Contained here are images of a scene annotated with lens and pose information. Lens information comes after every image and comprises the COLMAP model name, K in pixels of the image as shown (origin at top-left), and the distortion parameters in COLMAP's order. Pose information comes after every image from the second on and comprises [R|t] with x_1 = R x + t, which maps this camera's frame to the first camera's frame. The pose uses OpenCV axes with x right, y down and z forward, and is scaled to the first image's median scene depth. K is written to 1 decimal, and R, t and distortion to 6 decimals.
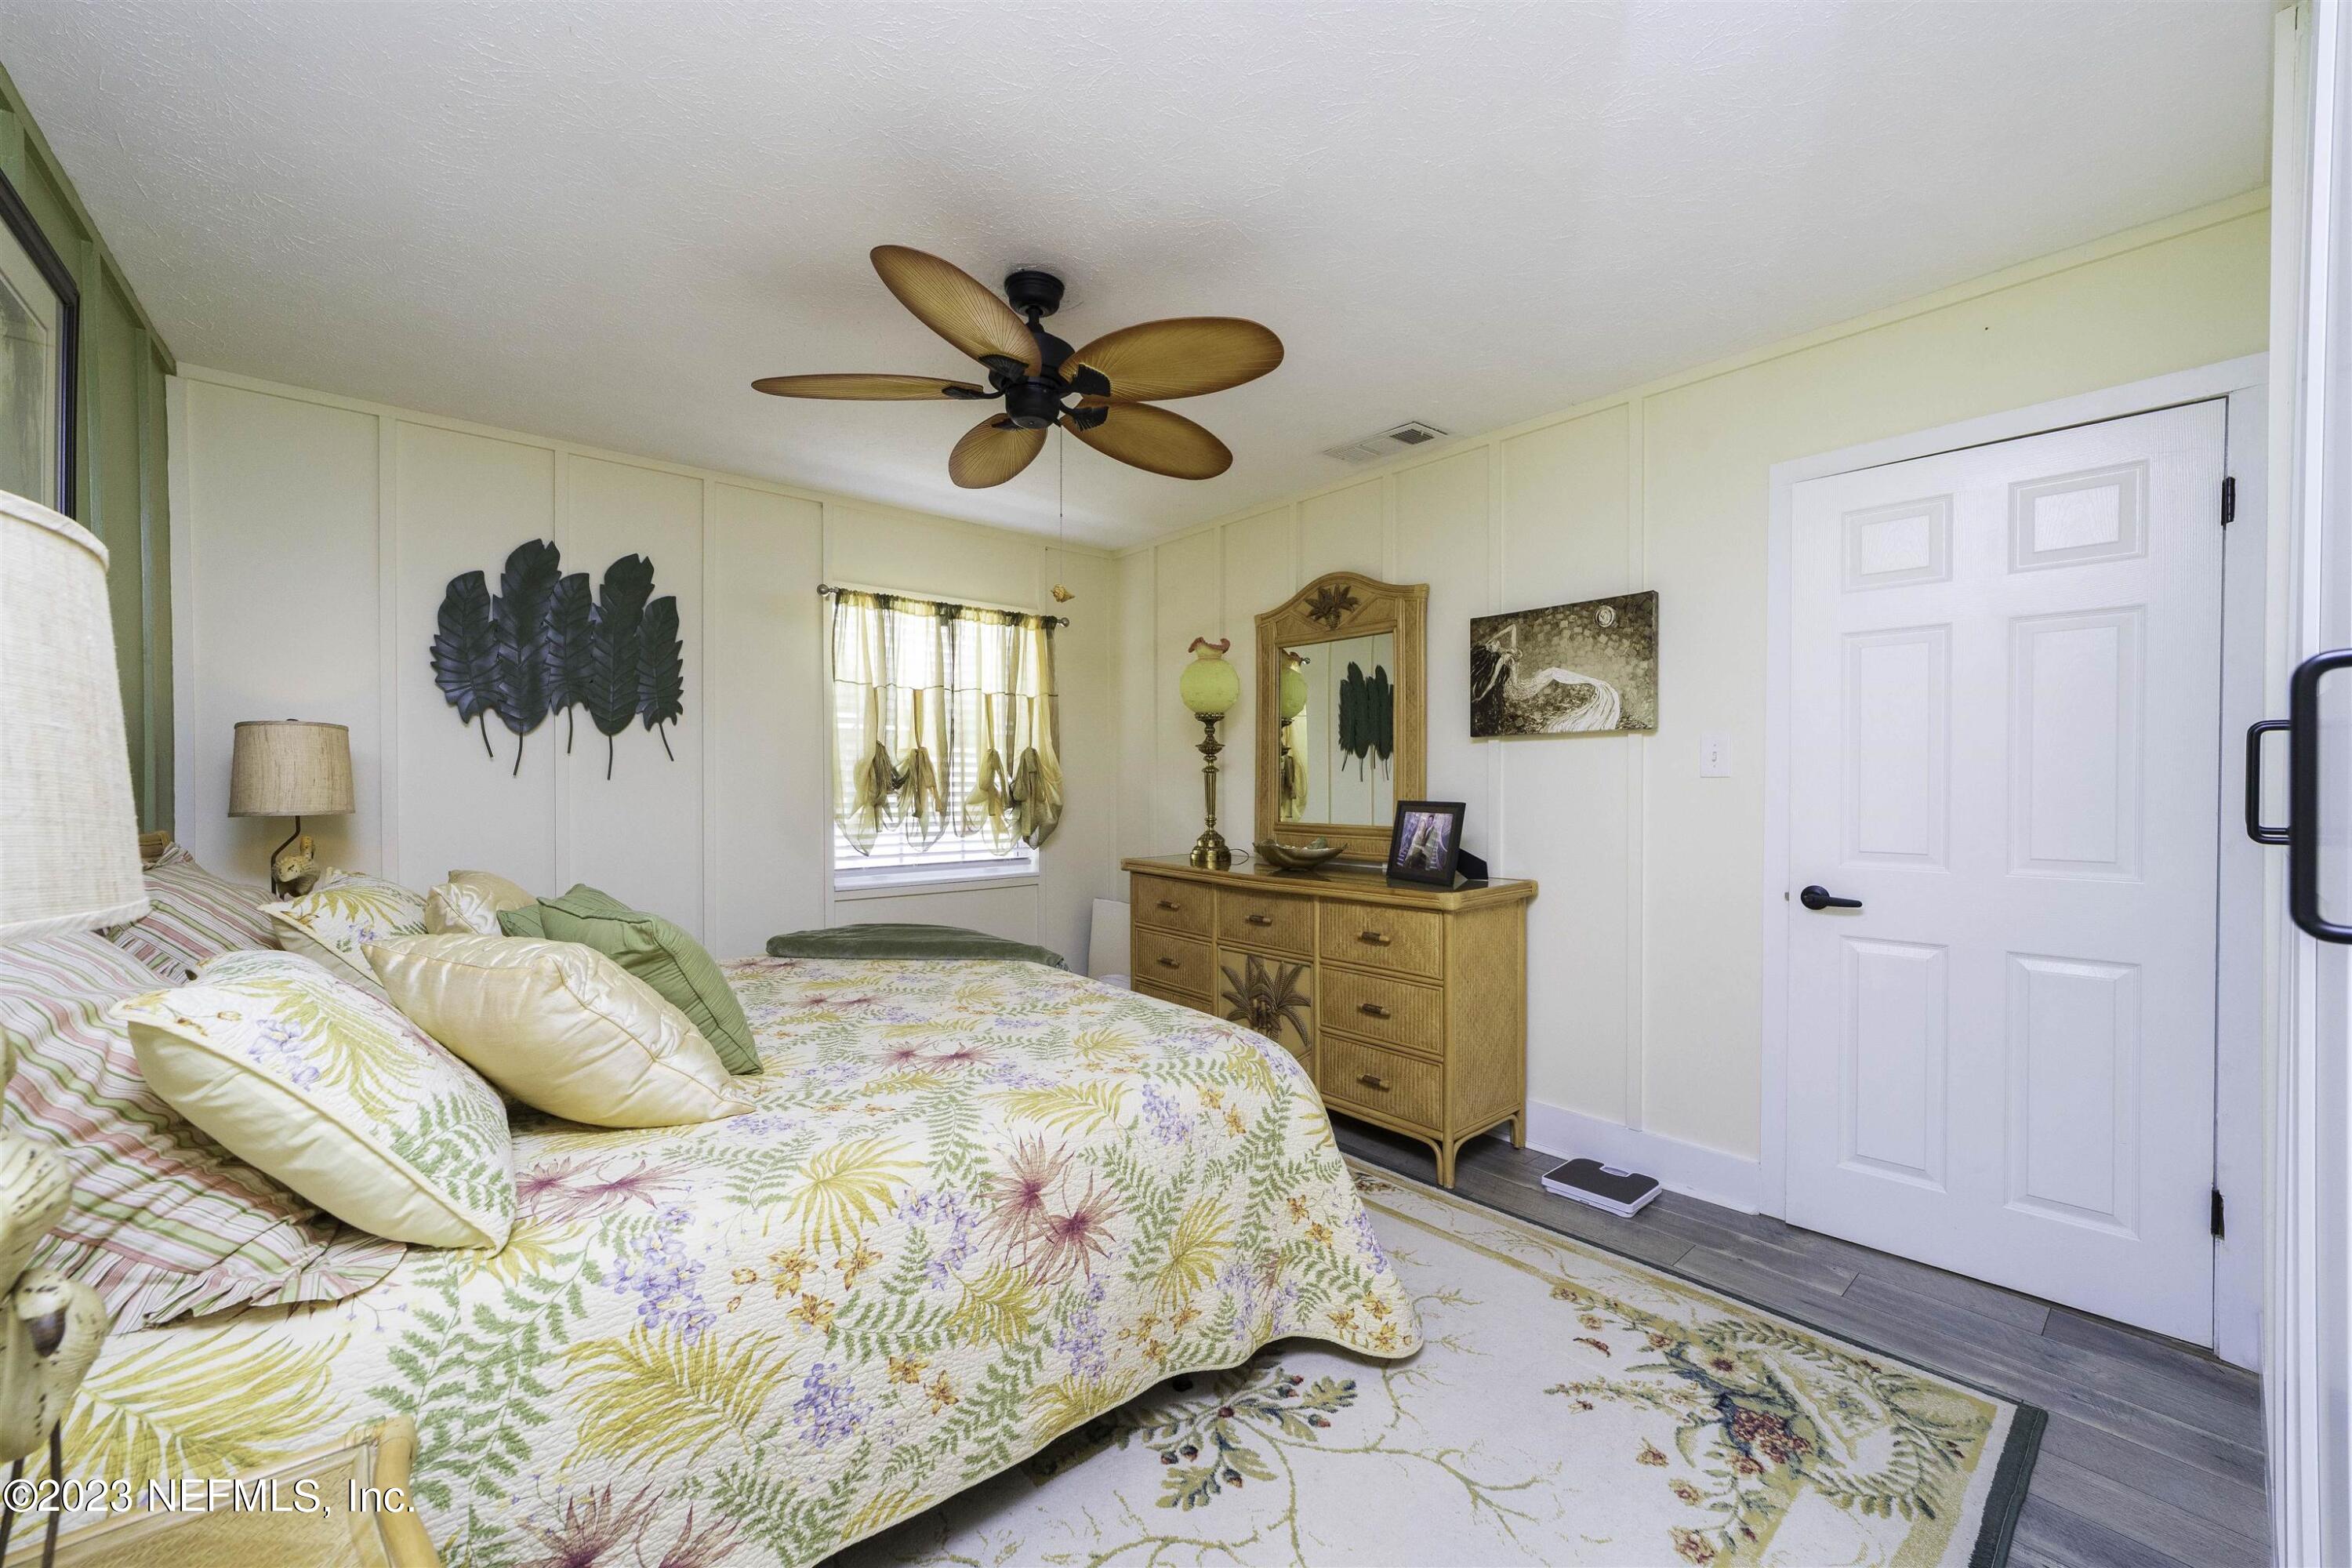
lens RADIAL K [[913.5, 0, 1173.5], [0, 913.5, 786.9], [0, 0, 1]] dist [-0.009777, 0.002392]
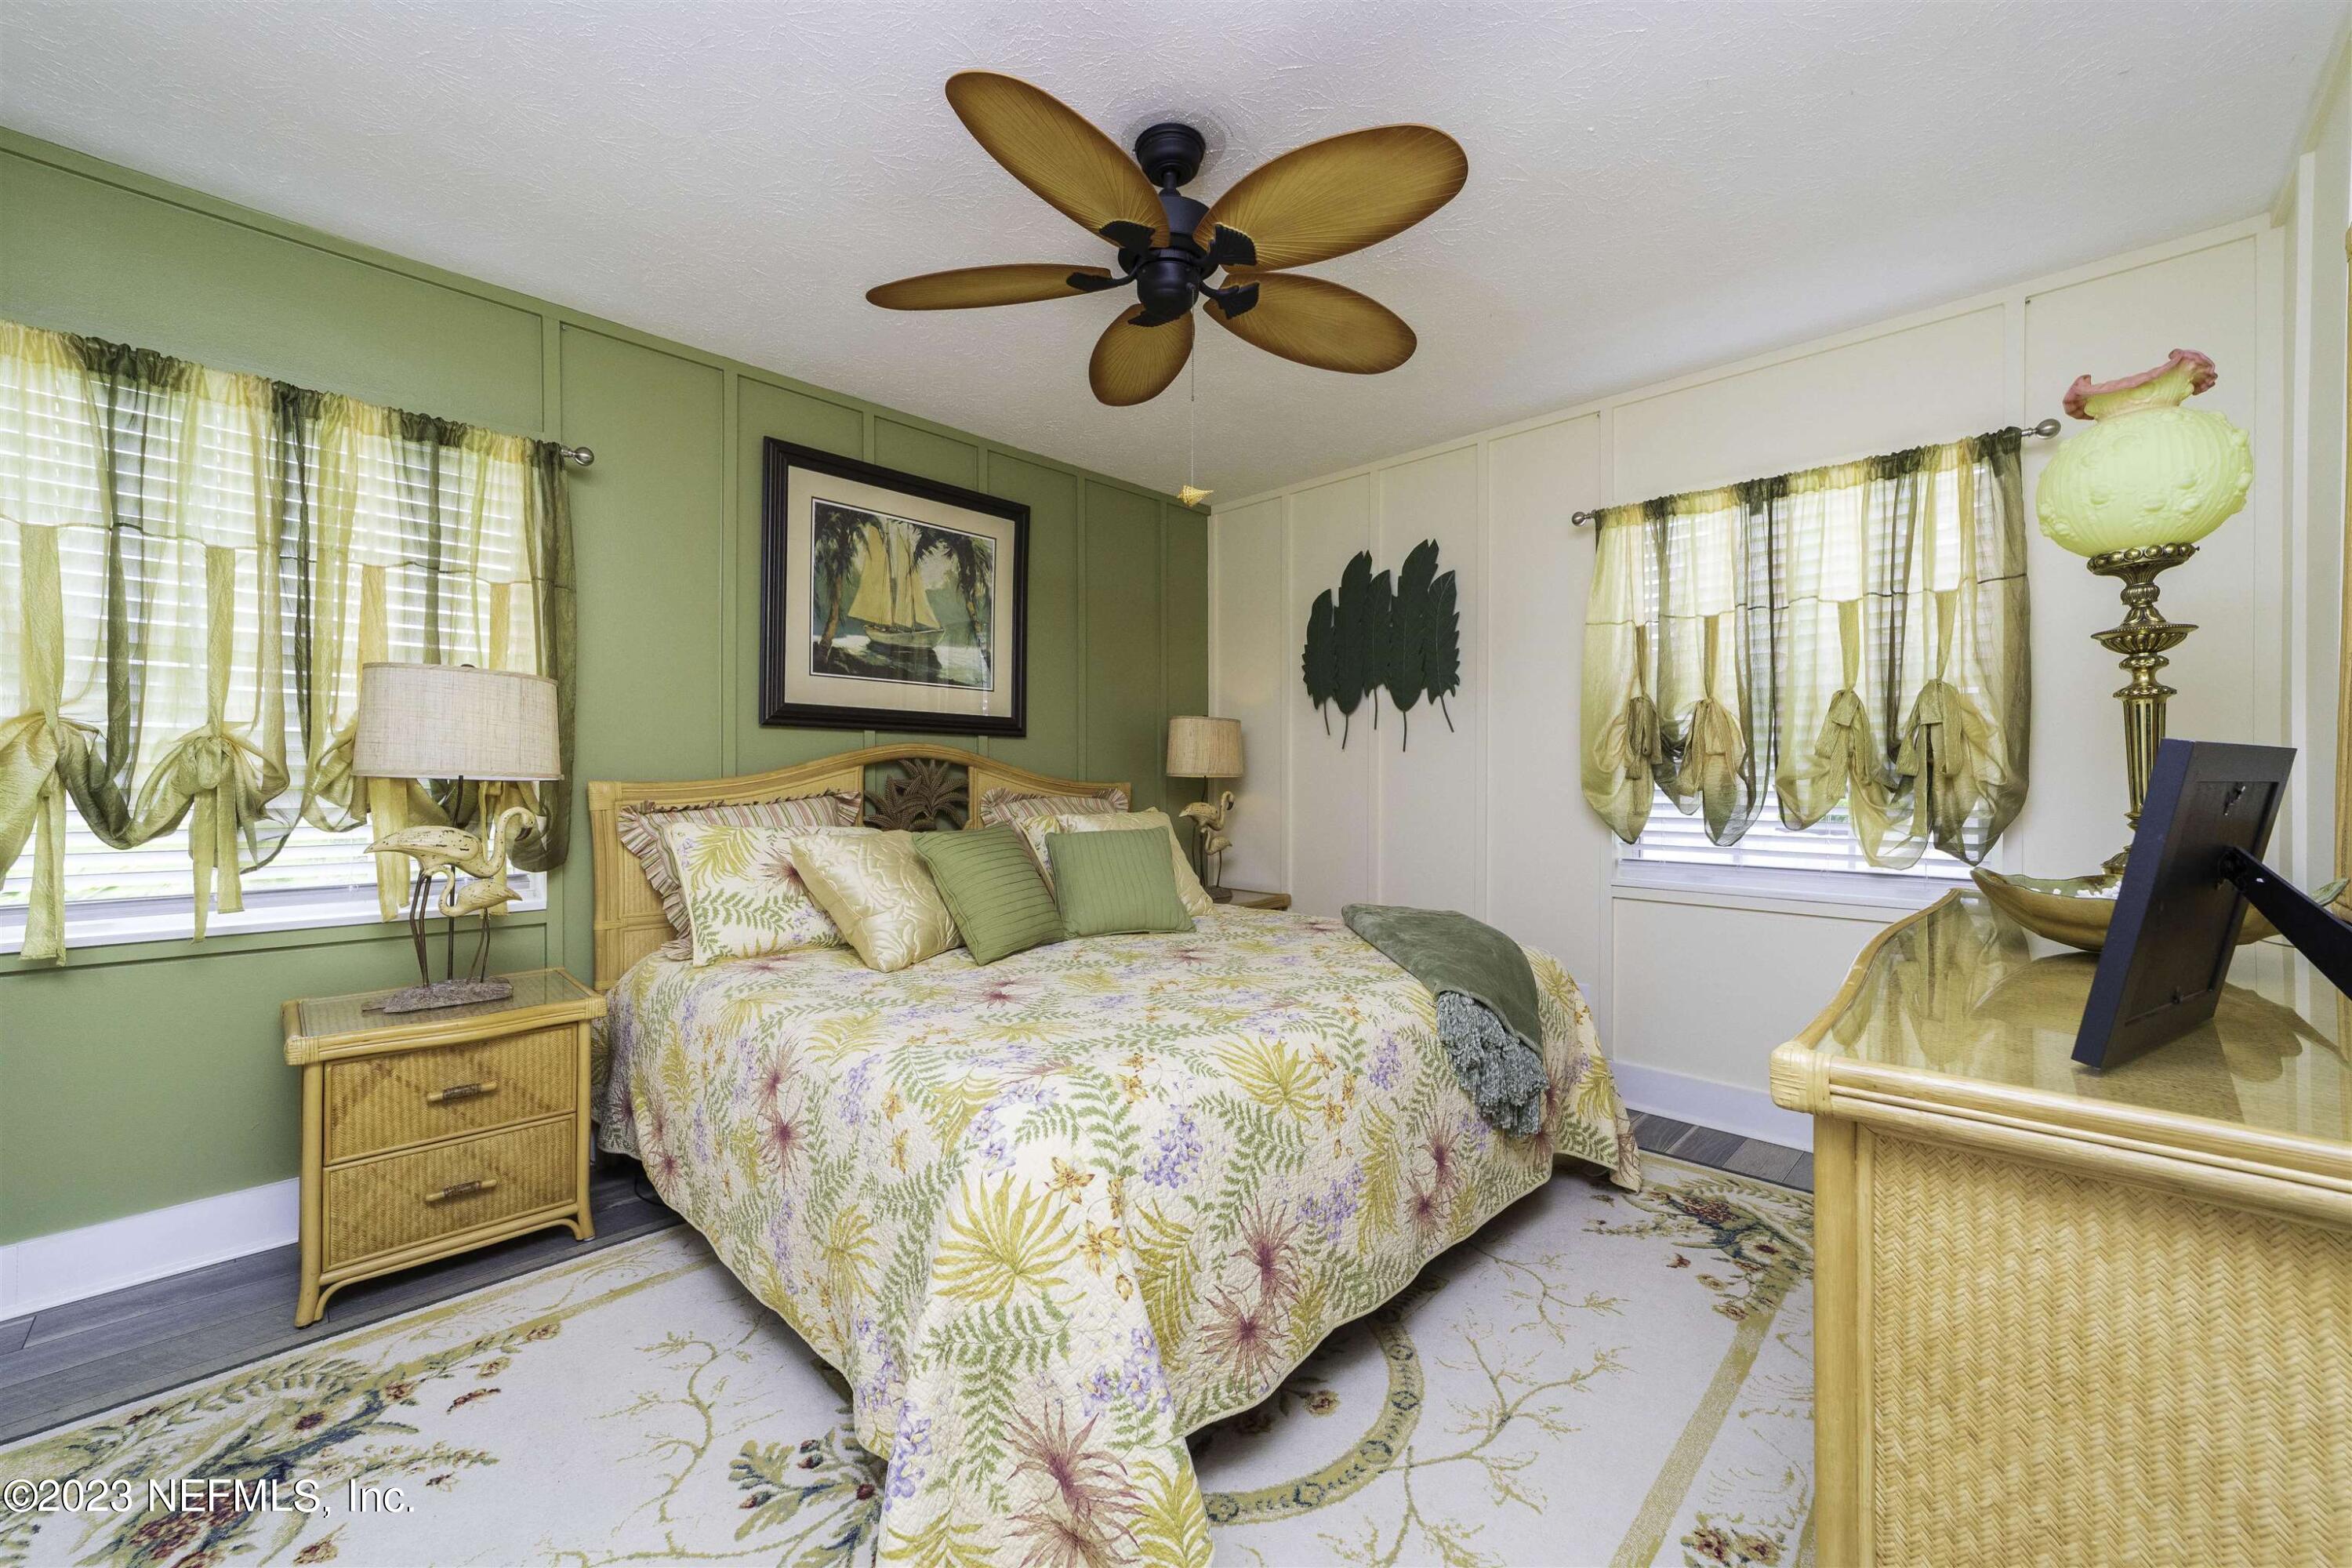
lens RADIAL K [[913.5, 0, 1175.9], [0, 913.5, 778.0], [0, 0, 1]] dist [-0.009777, 0.002392]
pose [[0.088733, 0.002791, -0.996052, 0.455359], [-0.006671, 0.999975, 0.002208, 0.023969], [0.996033, 0.006449, 0.088750, 0.614895]]
